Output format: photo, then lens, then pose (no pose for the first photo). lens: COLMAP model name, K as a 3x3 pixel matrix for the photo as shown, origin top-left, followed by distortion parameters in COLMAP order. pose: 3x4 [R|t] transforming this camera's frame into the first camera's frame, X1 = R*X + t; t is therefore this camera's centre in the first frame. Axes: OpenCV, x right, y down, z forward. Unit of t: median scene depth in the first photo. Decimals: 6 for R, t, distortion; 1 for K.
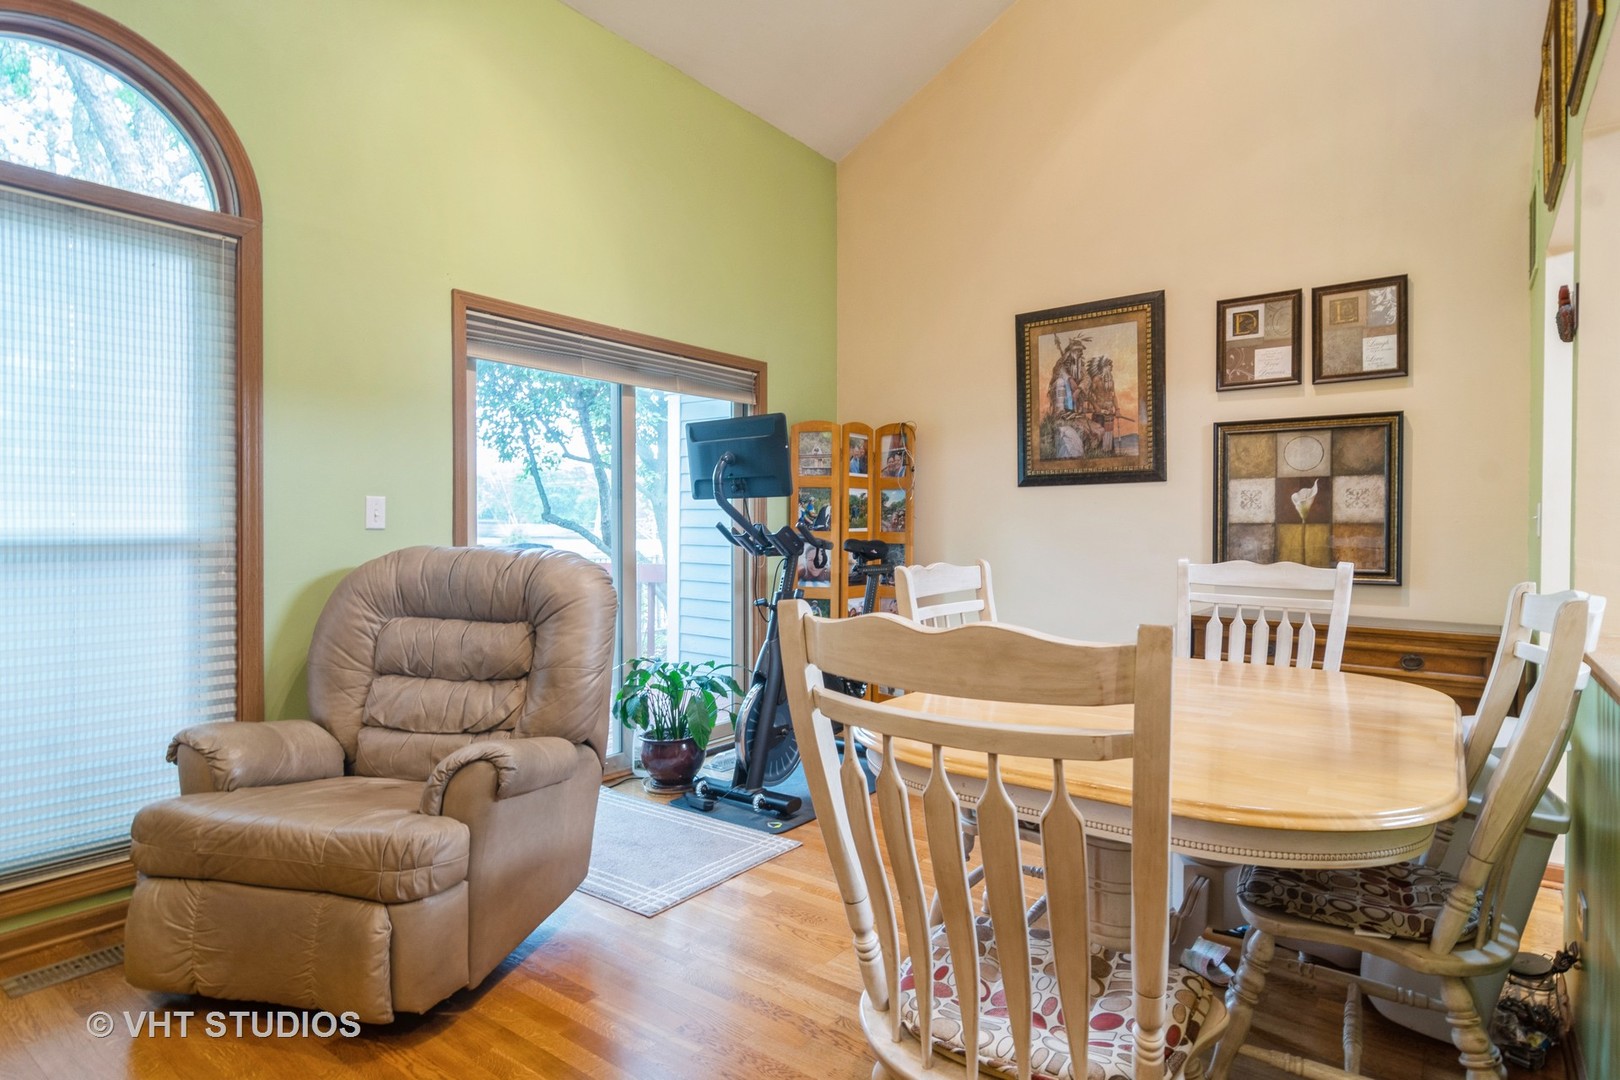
lens RADIAL K [[878.4, 0, 810.0], [0, 878.4, 540.0], [0, 0, 1]] dist [0.001828, 0.000626]
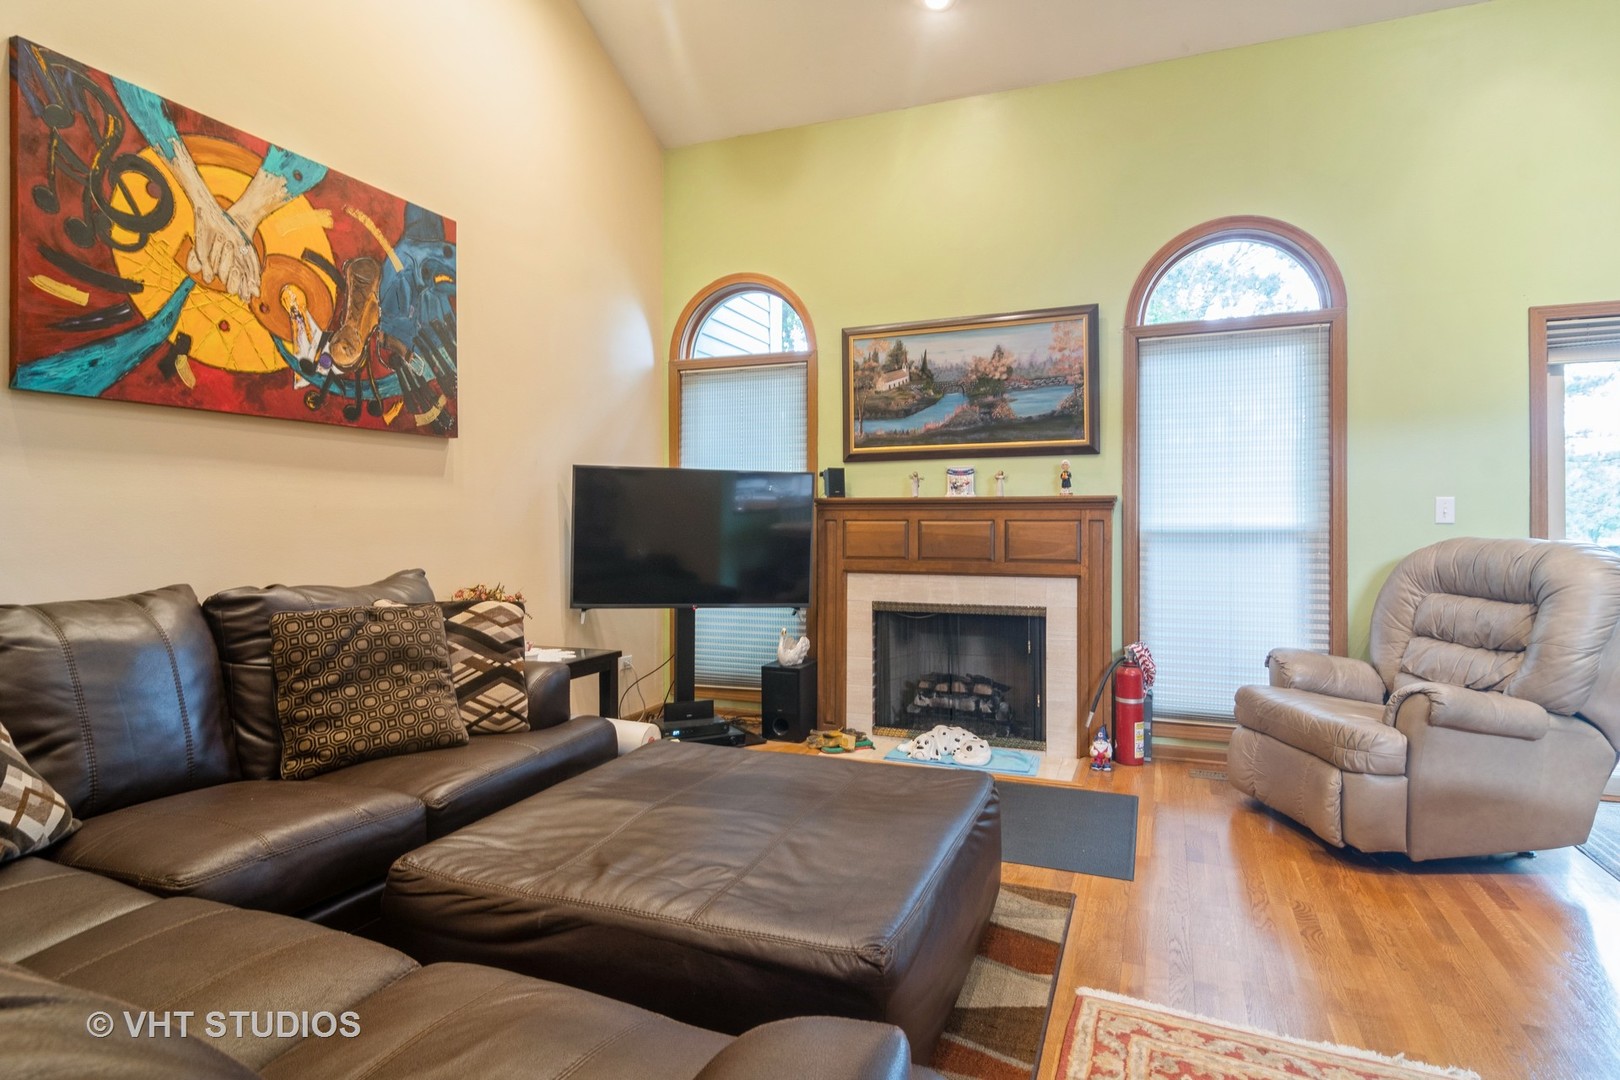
lens RADIAL K [[868.7, 0, 809.7], [0, 868.7, 517.2], [0, 0, 1]] dist [0.000086, 0.000801]
pose [[0.257037, -0.009695, -0.966353, 0.533309], [-0.012124, 0.999839, -0.013256, 0.006700], [0.966326, 0.015123, 0.256878, -0.201572]]
